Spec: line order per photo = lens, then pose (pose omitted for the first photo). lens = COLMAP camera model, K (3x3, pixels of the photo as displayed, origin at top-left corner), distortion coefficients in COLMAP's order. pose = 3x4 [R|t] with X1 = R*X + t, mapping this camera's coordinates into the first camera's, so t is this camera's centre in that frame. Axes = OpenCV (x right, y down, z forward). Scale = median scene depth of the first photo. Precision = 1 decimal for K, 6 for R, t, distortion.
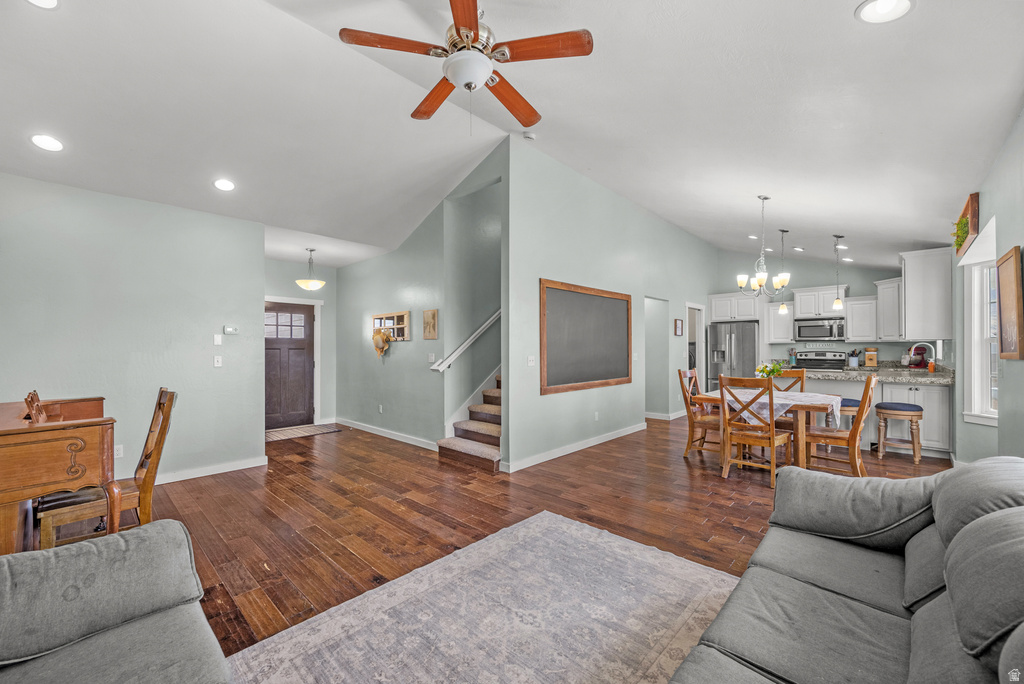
lens RADIAL K [[406.6, 0, 507.7], [0, 406.6, 345.3], [0, 0, 1]] dist [-0.002142, -0.000191]
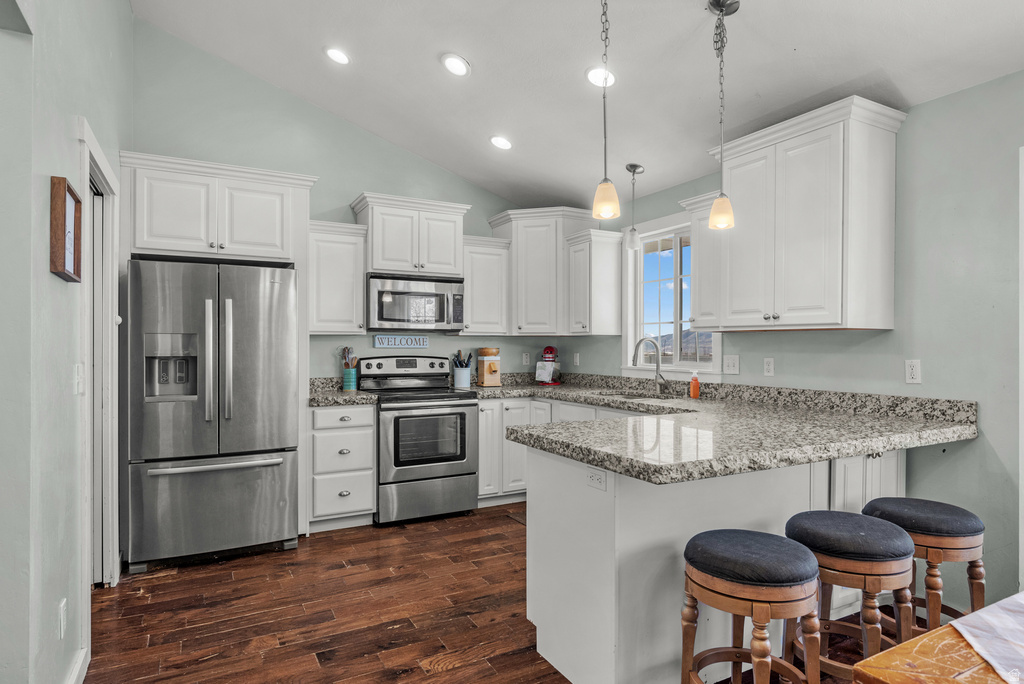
lens RADIAL K [[575.3, 0, 512.8], [0, 575.3, 348.5], [0, 0, 1]] dist [-0.001897, 0.000286]
pose [[0.297512, 0.001307, 0.954717, 0.243423], [-0.008522, 0.999963, 0.001286, 0.006108], [-0.954680, -0.008519, 0.297512, 0.752332]]
